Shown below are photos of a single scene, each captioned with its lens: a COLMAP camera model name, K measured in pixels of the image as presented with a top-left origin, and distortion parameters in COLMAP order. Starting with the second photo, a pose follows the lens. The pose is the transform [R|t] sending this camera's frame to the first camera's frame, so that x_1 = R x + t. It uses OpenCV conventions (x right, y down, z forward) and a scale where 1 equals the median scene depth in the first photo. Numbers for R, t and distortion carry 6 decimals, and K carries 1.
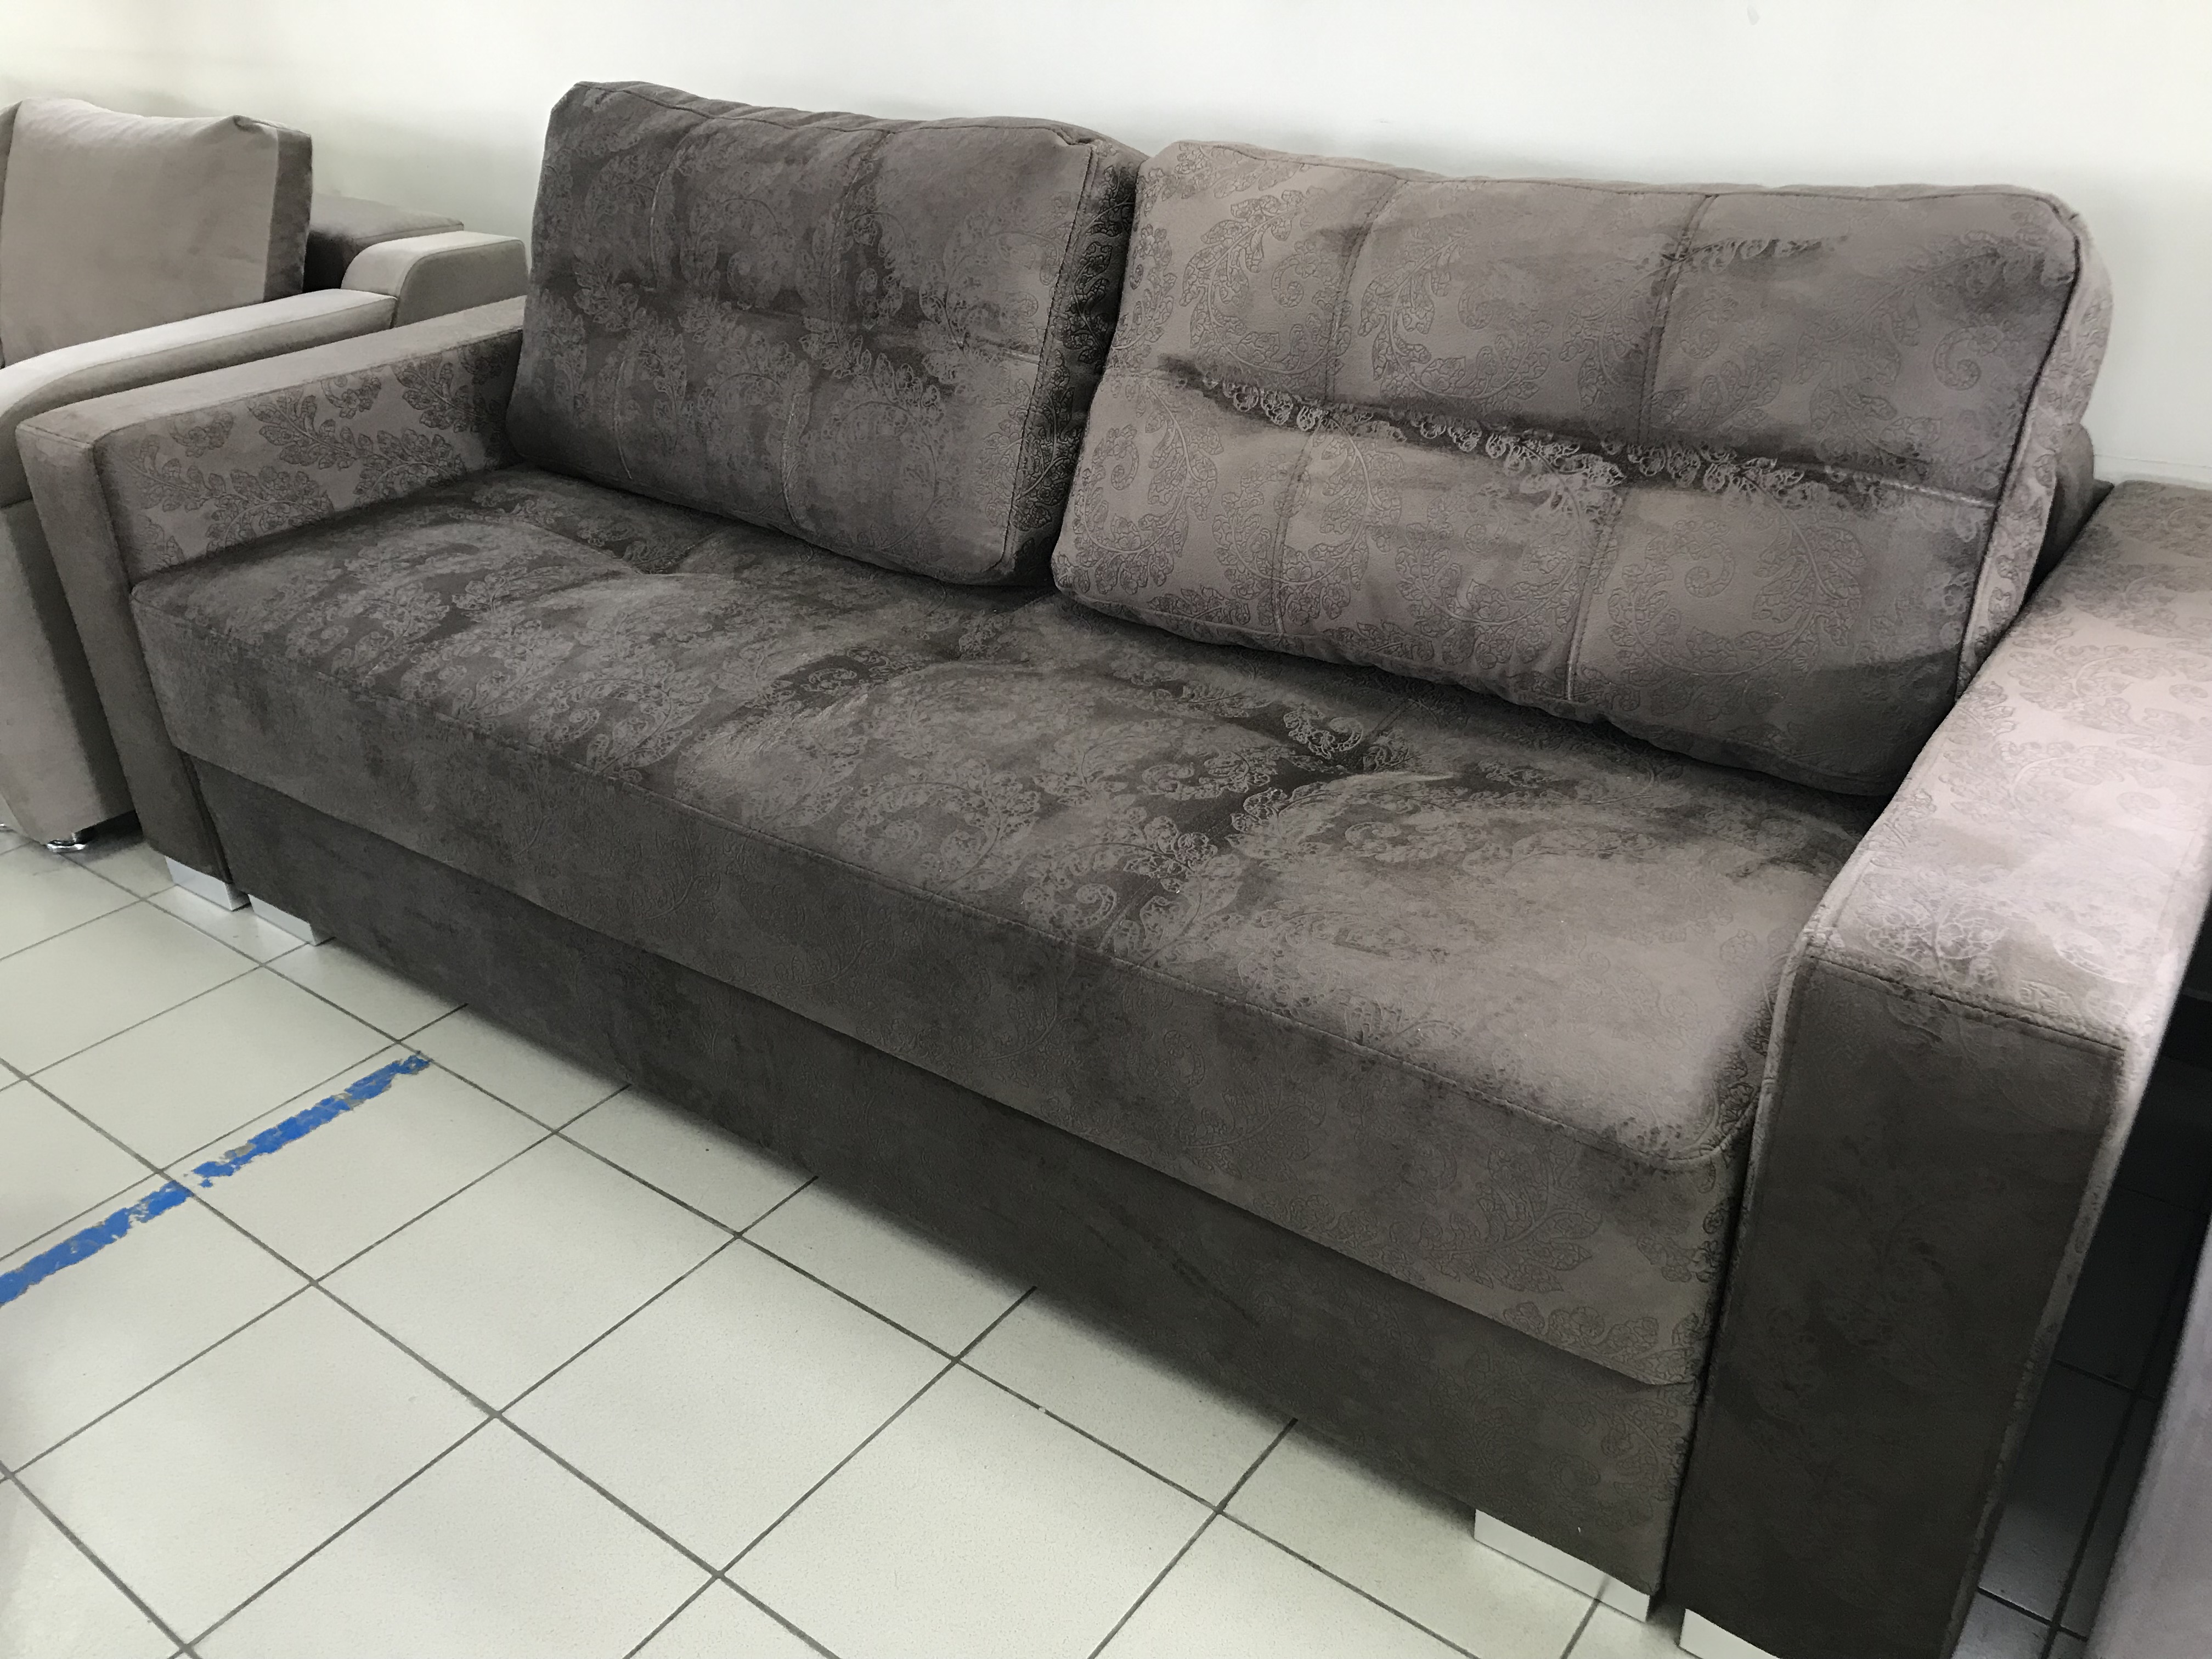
lens RADIAL K [[1831.0, 0, 1106.2], [0, 1831.0, 803.5], [0, 0, 1]] dist [0.059683, -0.002310]
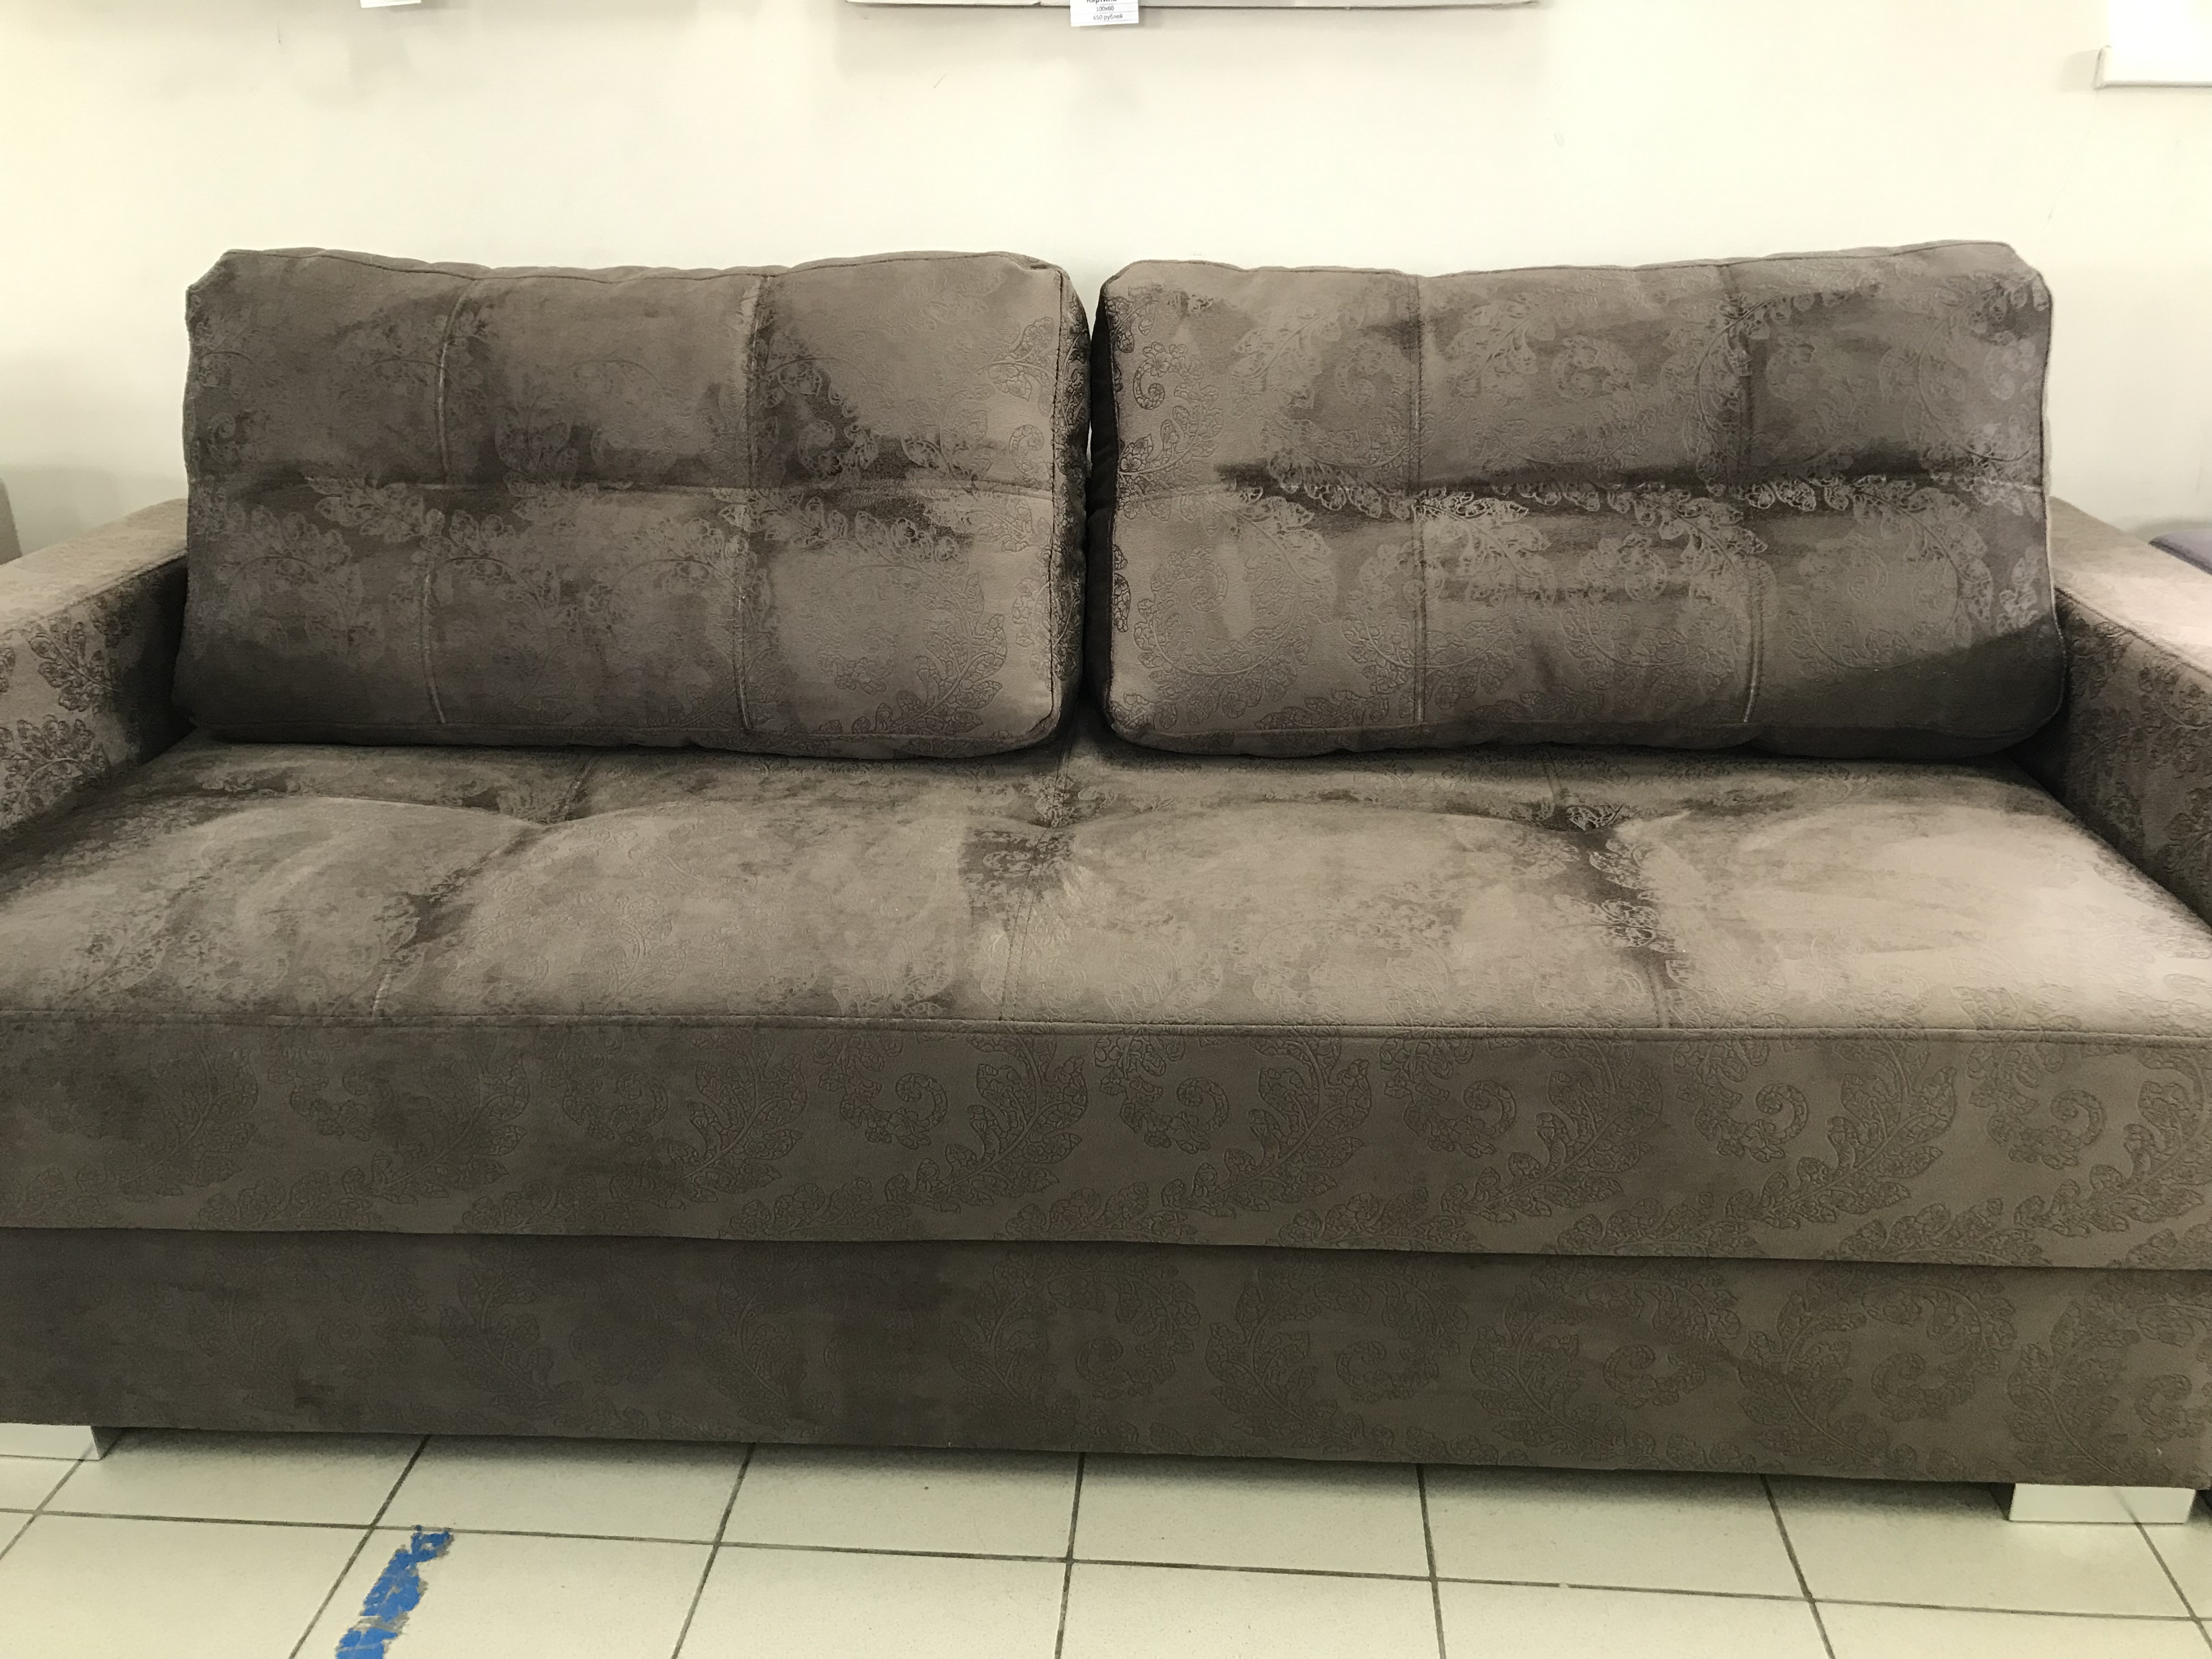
lens RADIAL K [[1756.4, 0, 1106.0], [0, 1756.4, 829.5], [0, 0, 1]] dist [0.084218, -0.065404]
pose [[0.839210, -0.185752, 0.511099, -0.491340], [0.244075, 0.968529, -0.048766, -0.029958], [-0.485956, 0.165671, 0.858137, 0.255540]]
